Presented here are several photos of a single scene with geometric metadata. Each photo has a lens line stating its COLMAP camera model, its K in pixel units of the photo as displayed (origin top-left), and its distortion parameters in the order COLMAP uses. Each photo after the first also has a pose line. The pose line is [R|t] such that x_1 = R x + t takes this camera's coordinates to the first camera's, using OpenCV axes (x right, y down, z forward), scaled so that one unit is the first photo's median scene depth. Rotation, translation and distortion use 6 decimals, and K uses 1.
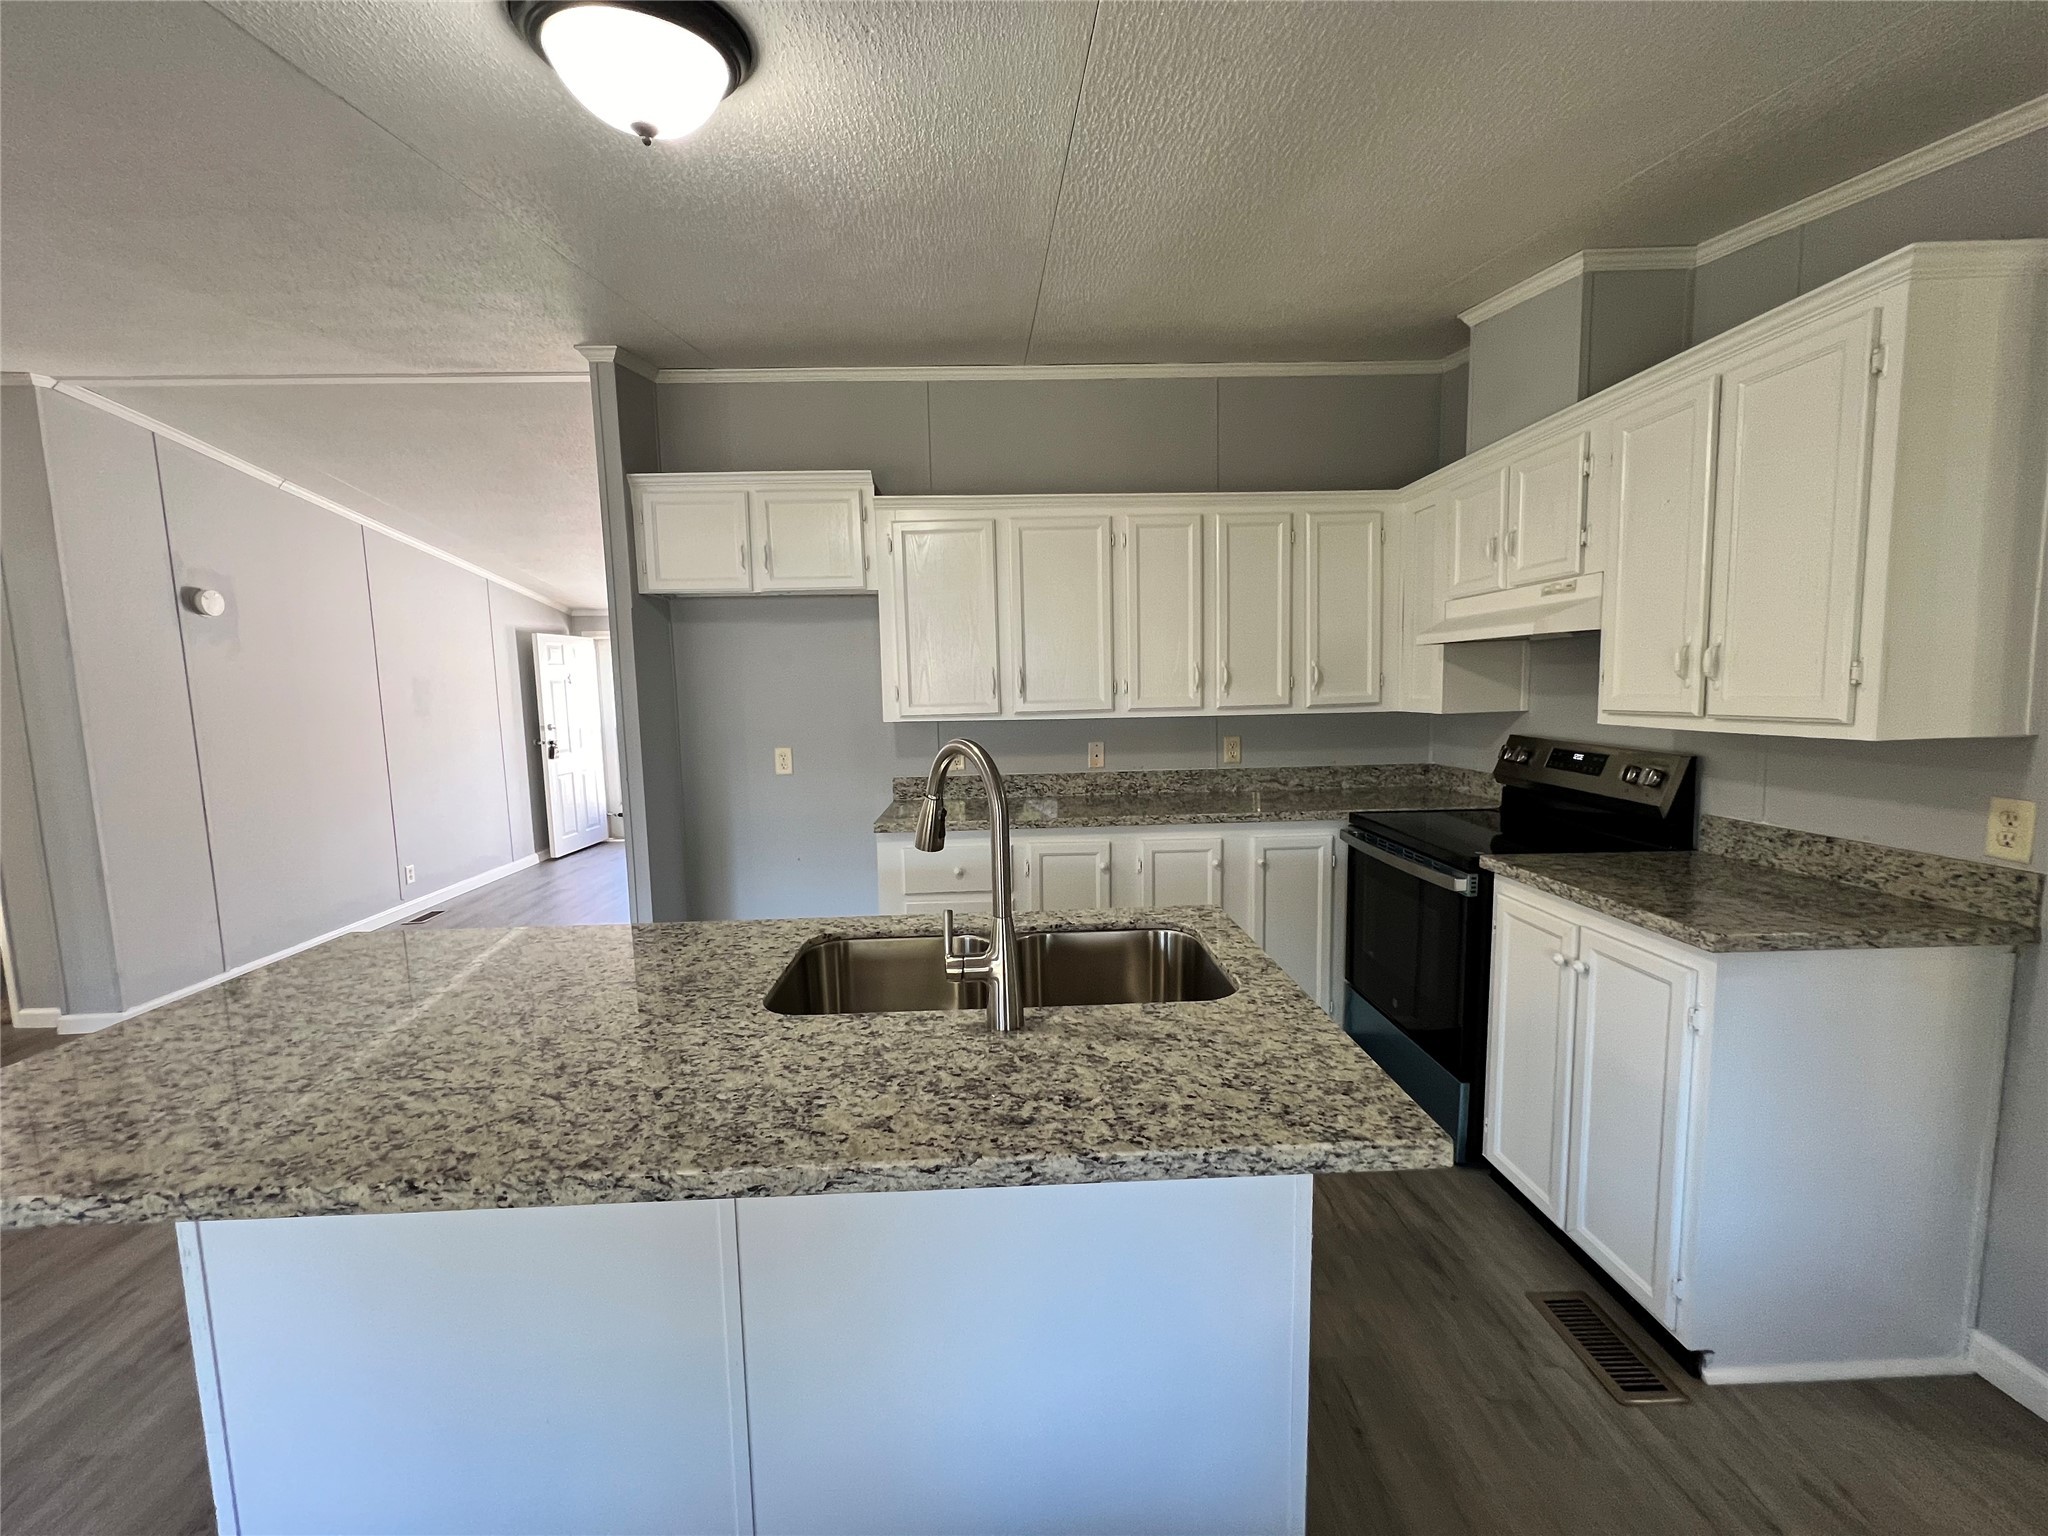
lens RADIAL K [[816.7, 0, 1026.6], [0, 816.7, 762.3], [0, 0, 1]] dist [0.000178, 0.000113]
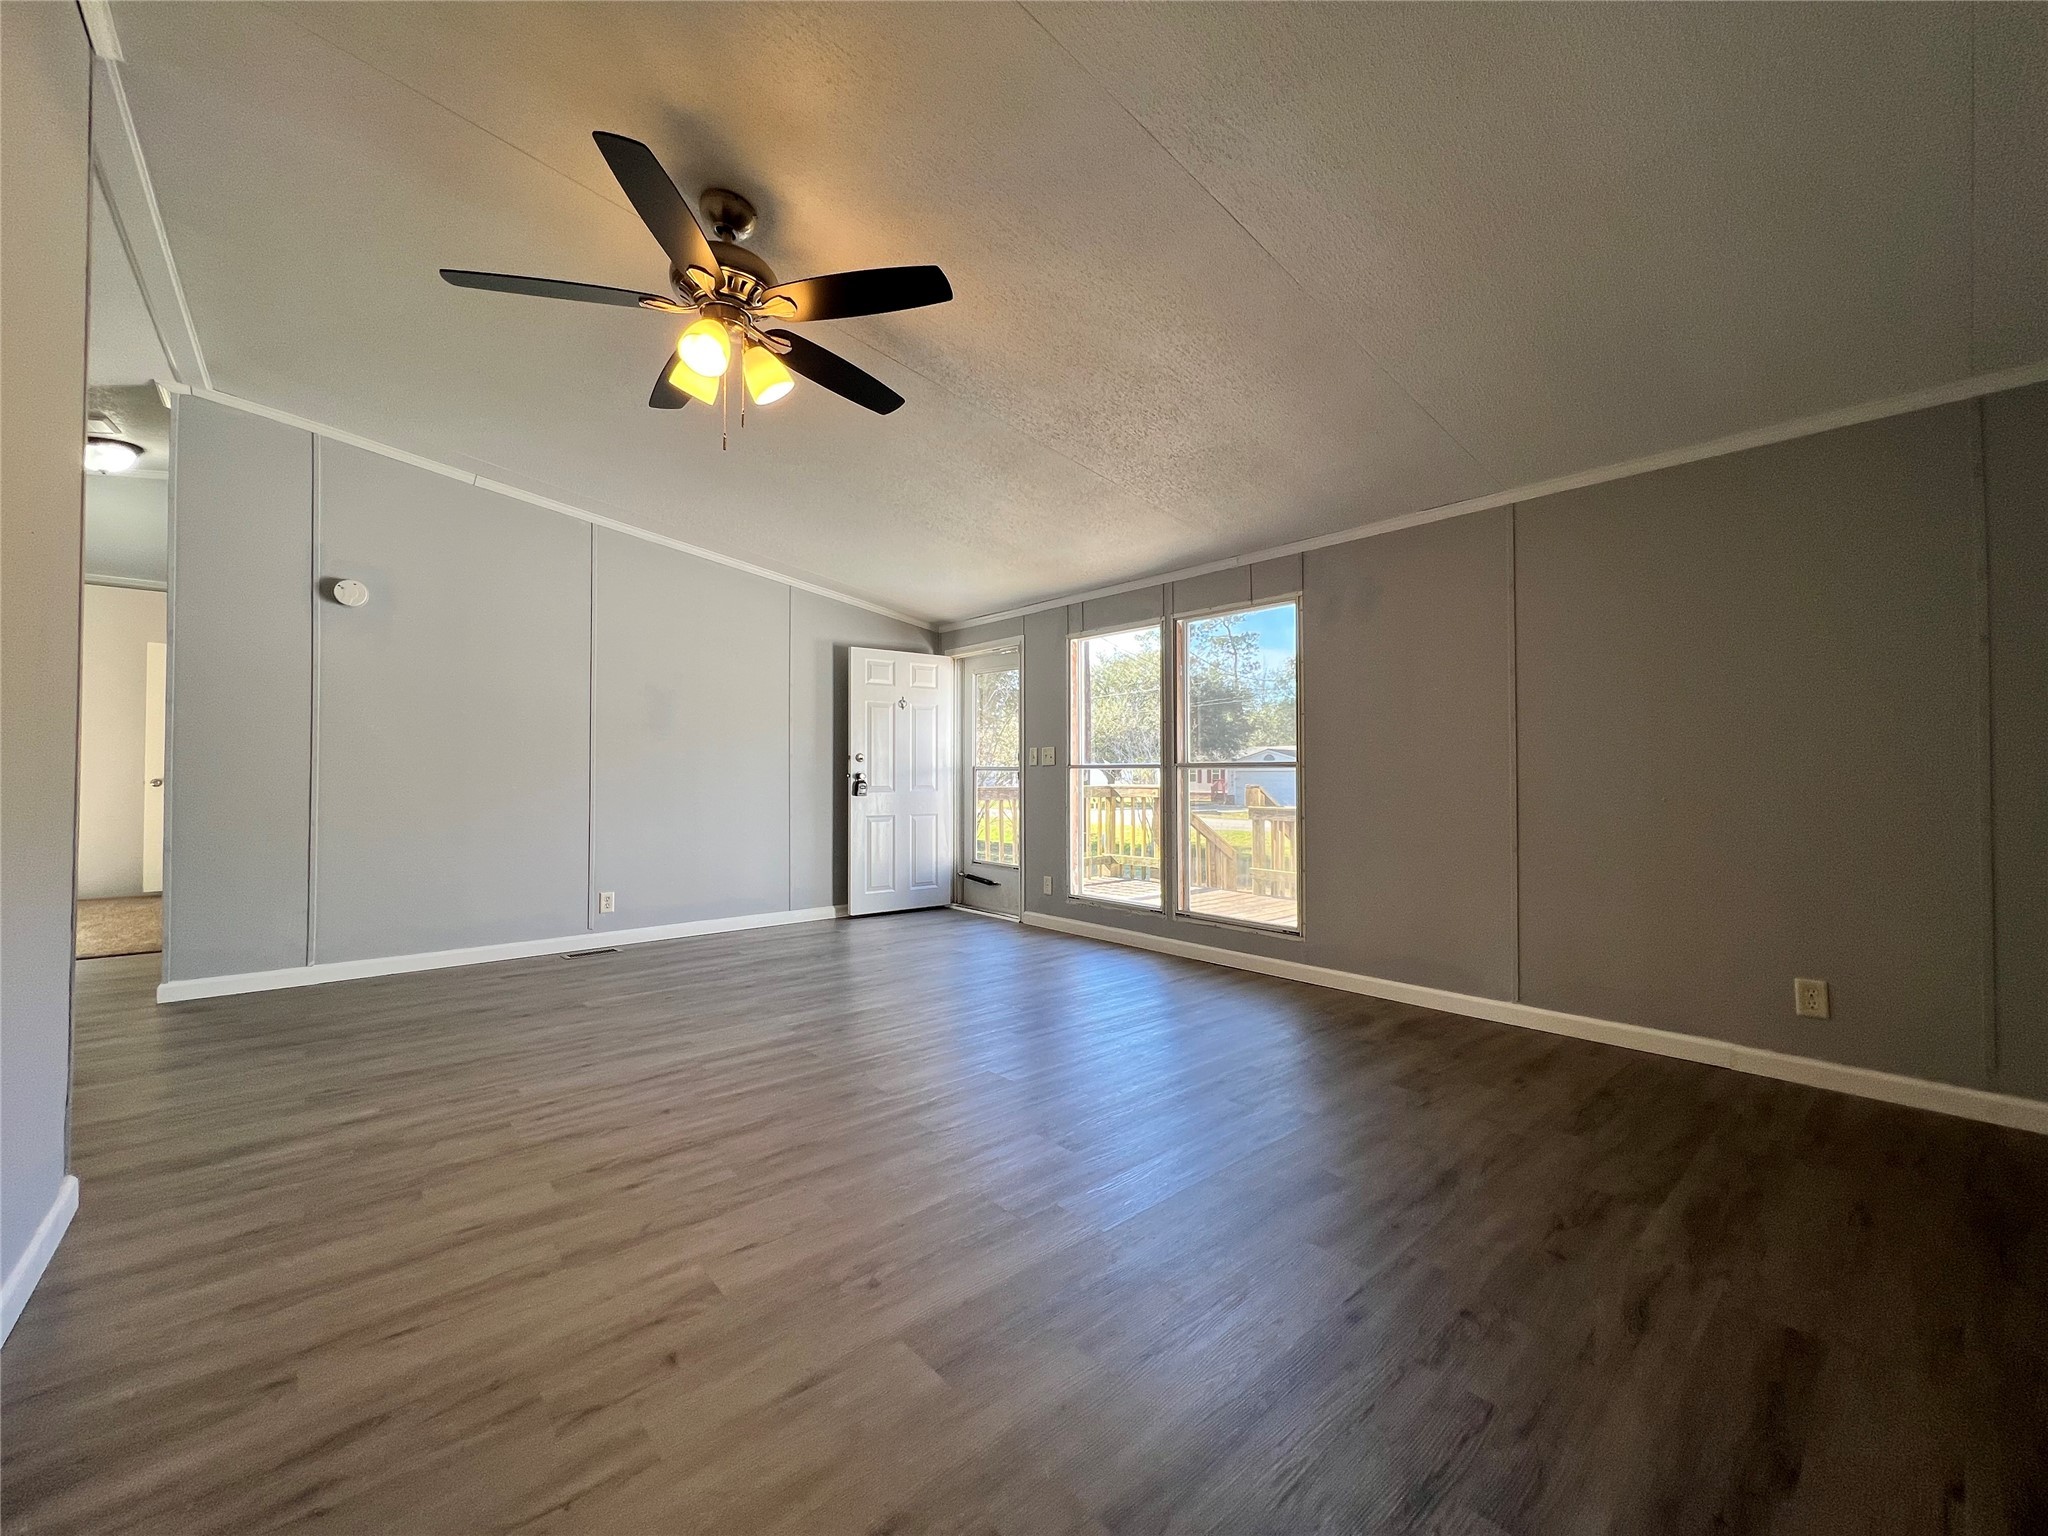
lens RADIAL K [[816.7, 0, 1025.0], [0, 816.7, 764.8], [0, 0, 1]] dist [0.000178, 0.000113]
pose [[0.616864, 0.011781, -0.786982, 0.178950], [-0.093254, 0.993939, -0.058217, -0.002700], [0.781526, 0.109302, 0.614224, 0.624076]]
